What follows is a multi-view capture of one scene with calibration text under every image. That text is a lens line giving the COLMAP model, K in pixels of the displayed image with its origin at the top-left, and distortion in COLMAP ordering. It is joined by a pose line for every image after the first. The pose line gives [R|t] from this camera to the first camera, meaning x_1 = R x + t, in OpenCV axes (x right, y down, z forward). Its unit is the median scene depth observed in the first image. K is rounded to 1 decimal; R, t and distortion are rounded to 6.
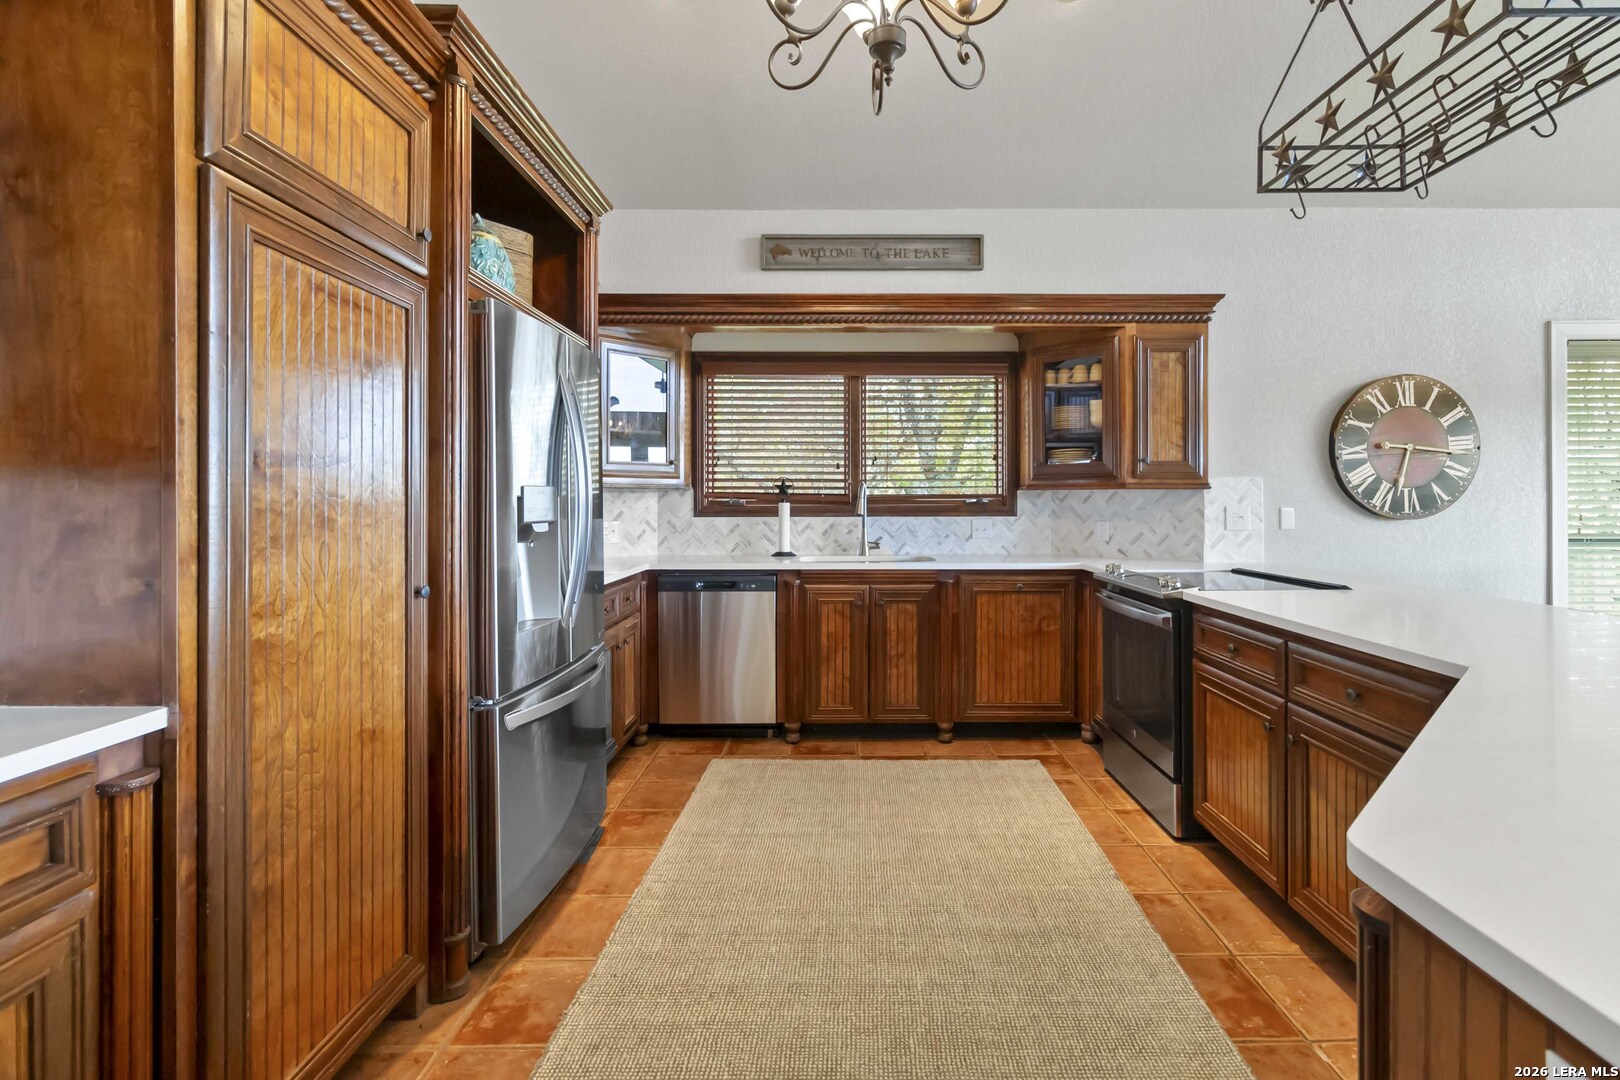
lens RADIAL K [[755.1, 0, 831.2], [0, 755.1, 504.0], [0, 0, 1]] dist [-0.004008, 0.002654]
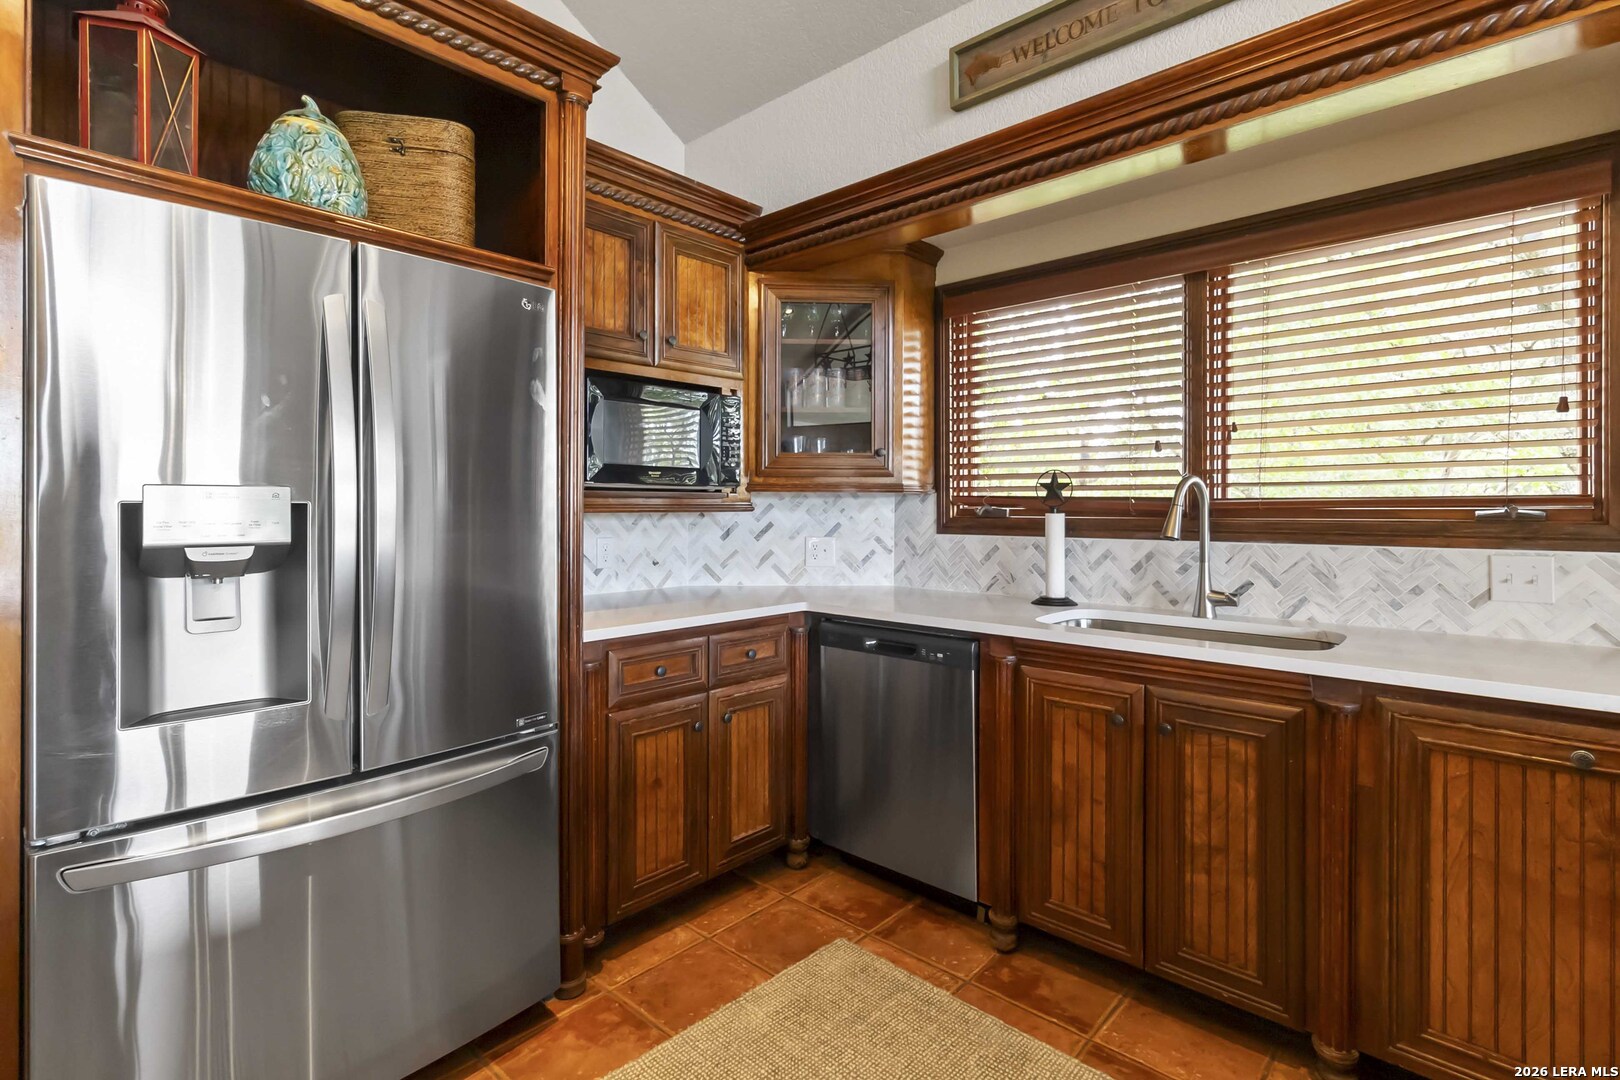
lens RADIAL K [[755.1, 0, 823.6], [0, 755.1, 507.2], [0, 0, 1]] dist [-0.004008, 0.002654]
pose [[0.744835, 0.001705, -0.667247, 0.219338], [-0.004802, 0.999985, -0.002805, -0.004341], [0.667232, 0.005294, 0.744831, 0.502498]]
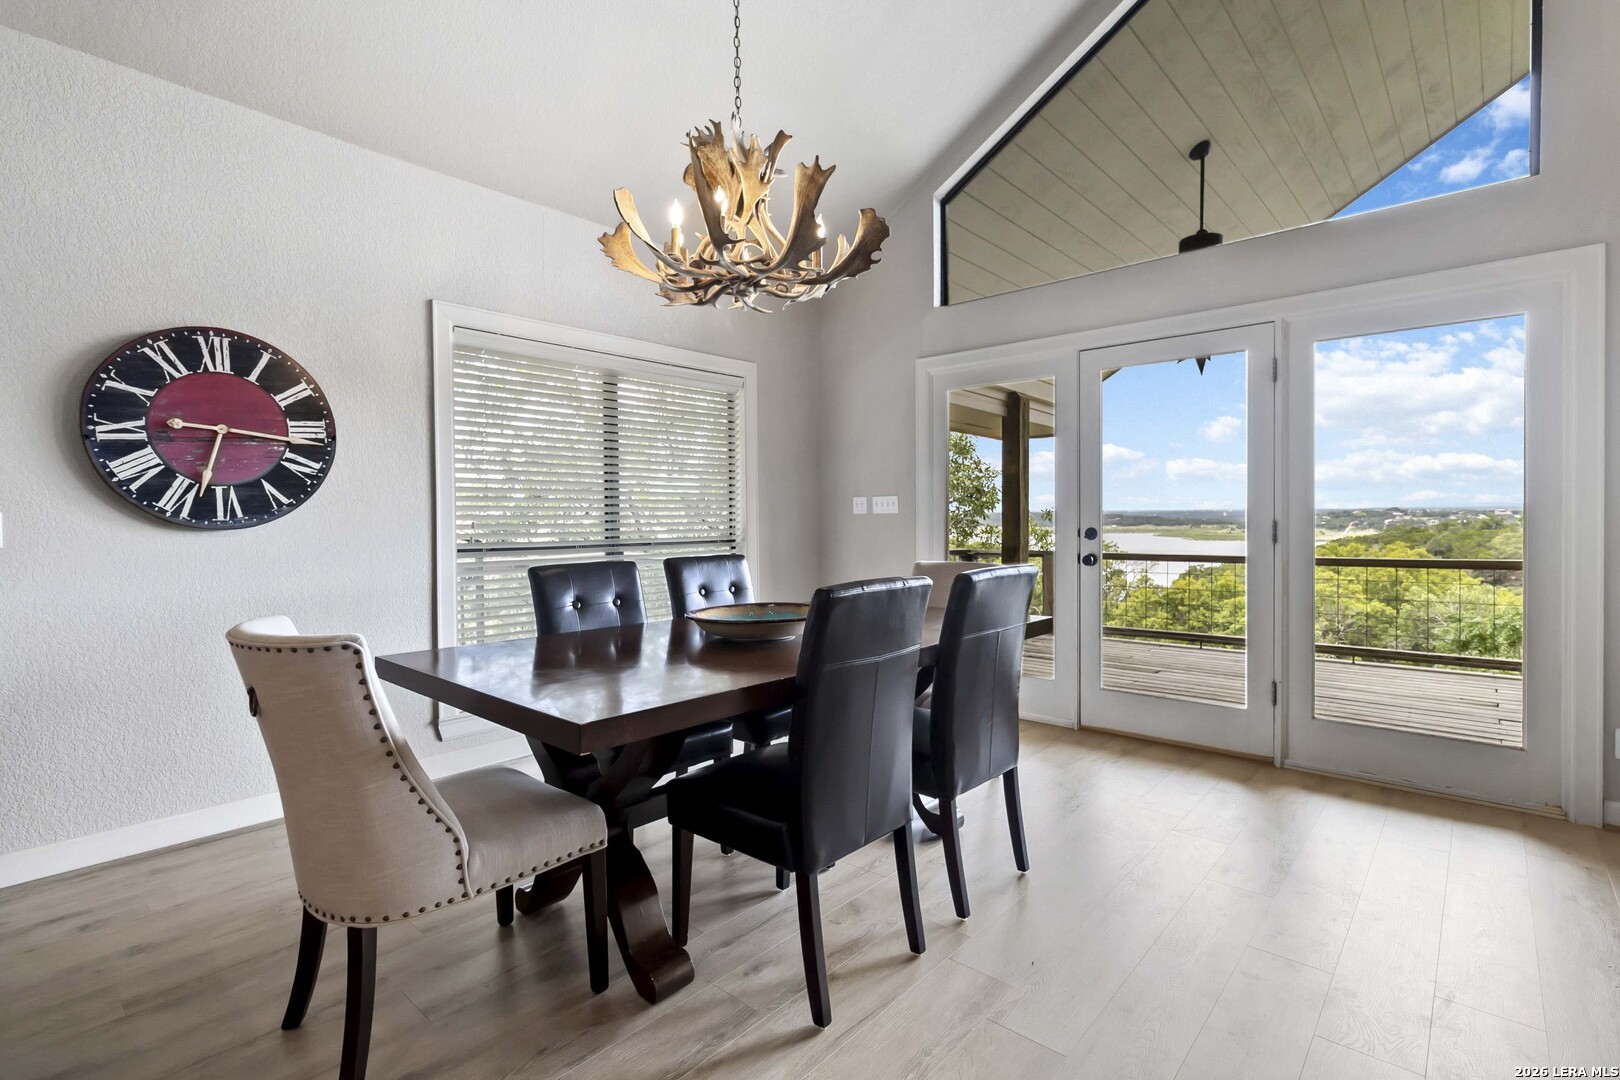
lens RADIAL K [[755.1, 0, 825.9], [0, 755.1, 526.4], [0, 0, 1]] dist [-0.004008, 0.002654]
pose [[0.651175, -0.011152, 0.758846, 0.589603], [0.010798, 0.999927, 0.005429, 0.019827], [-0.758851, 0.004659, 0.651248, 0.089026]]
